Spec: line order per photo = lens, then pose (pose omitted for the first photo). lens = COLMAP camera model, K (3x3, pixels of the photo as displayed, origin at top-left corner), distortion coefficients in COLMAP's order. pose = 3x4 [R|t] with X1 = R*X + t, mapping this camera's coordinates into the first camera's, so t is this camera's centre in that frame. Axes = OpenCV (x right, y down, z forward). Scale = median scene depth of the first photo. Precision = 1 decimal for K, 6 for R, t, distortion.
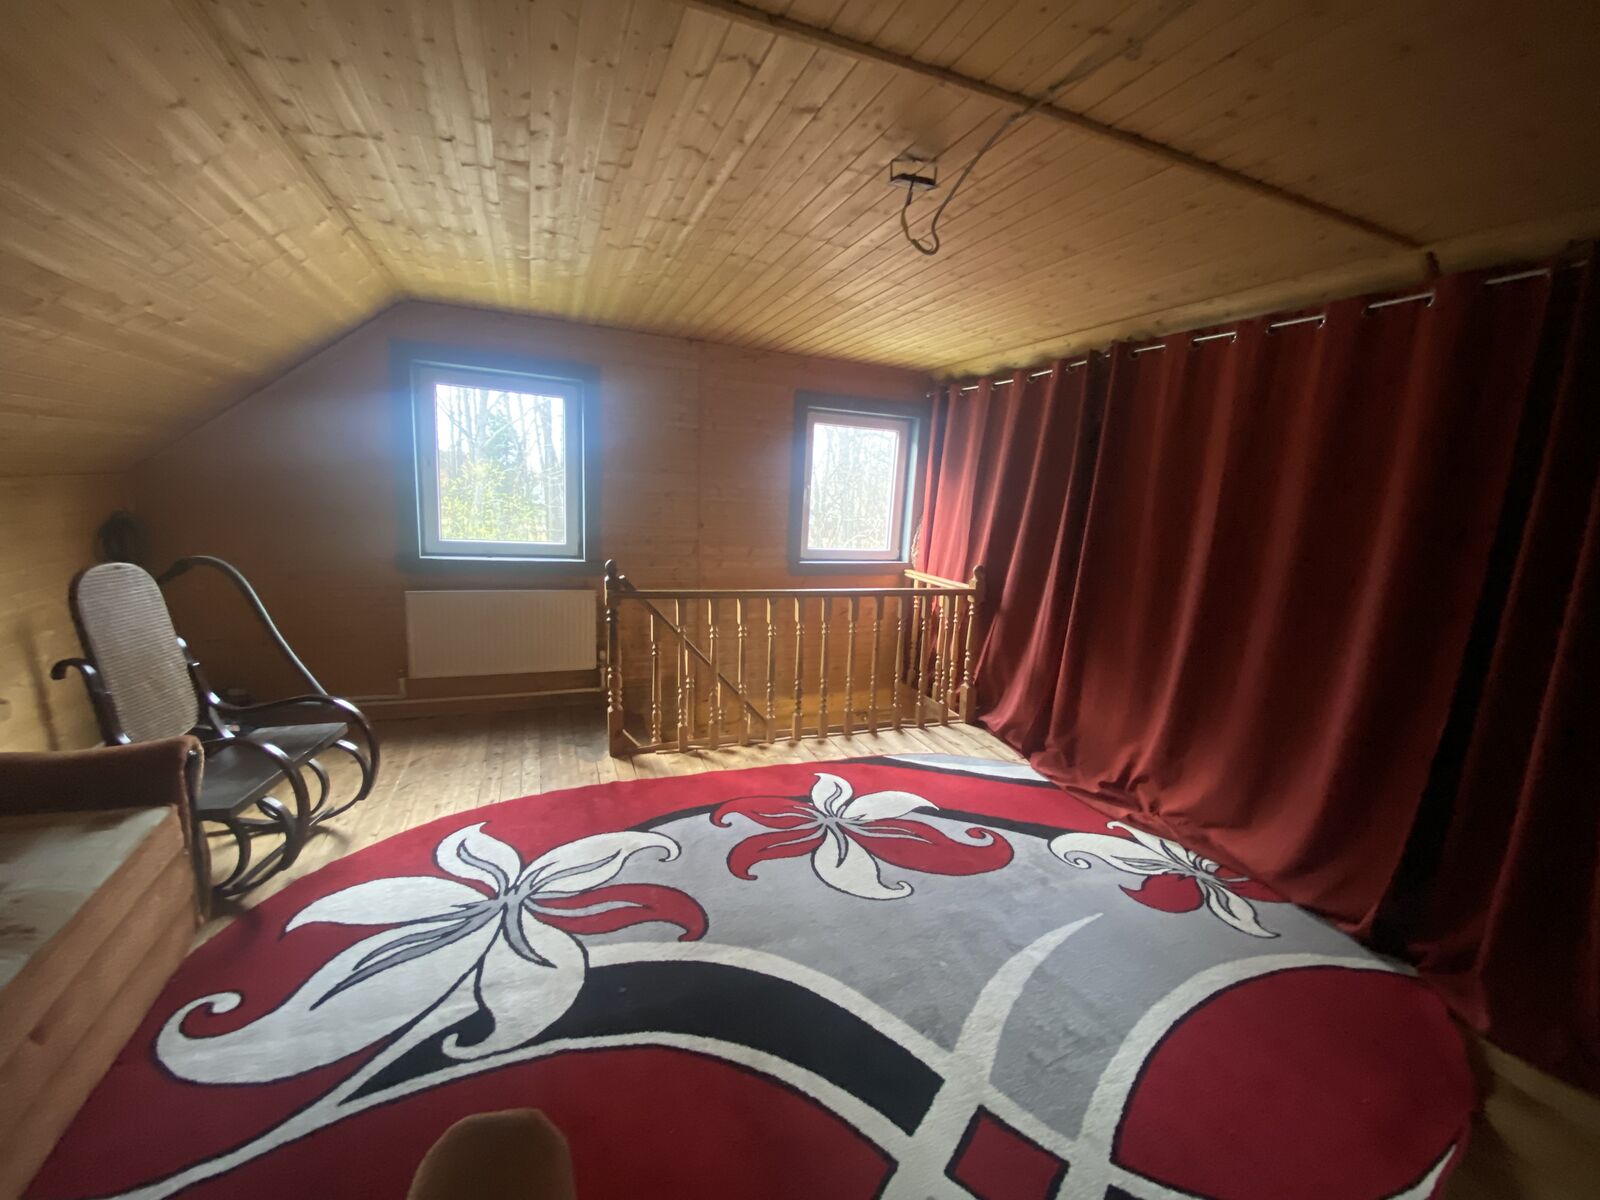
lens RADIAL K [[637.4, 0, 800.0], [0, 637.4, 600.0], [0, 0, 1]] dist [0.010570, -0.015915]
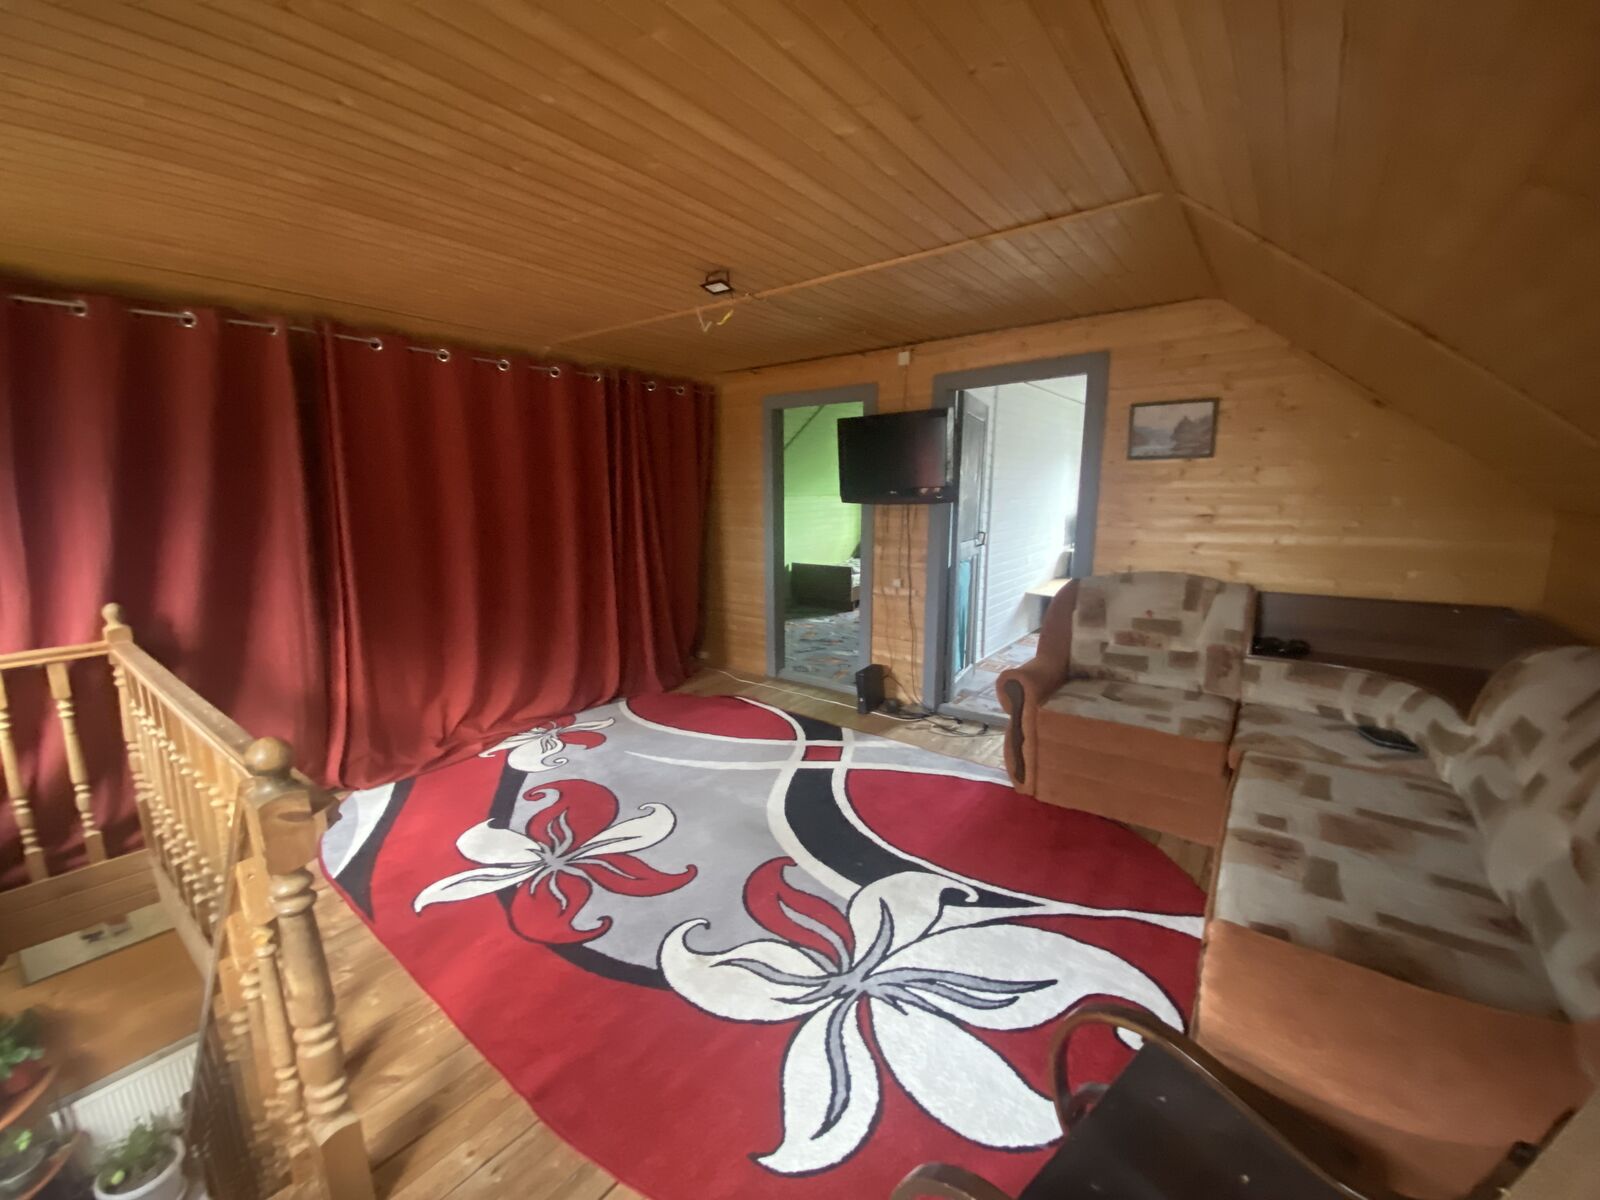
lens RADIAL K [[637.4, 0, 800.0], [0, 637.4, 600.0], [0, 0, 1]] dist [0.010570, -0.015915]
pose [[-0.503994, -0.201197, 0.839946, -1.002040], [0.133004, 0.942811, 0.305644, -0.282191], [-0.853405, 0.265759, -0.448411, 1.268094]]
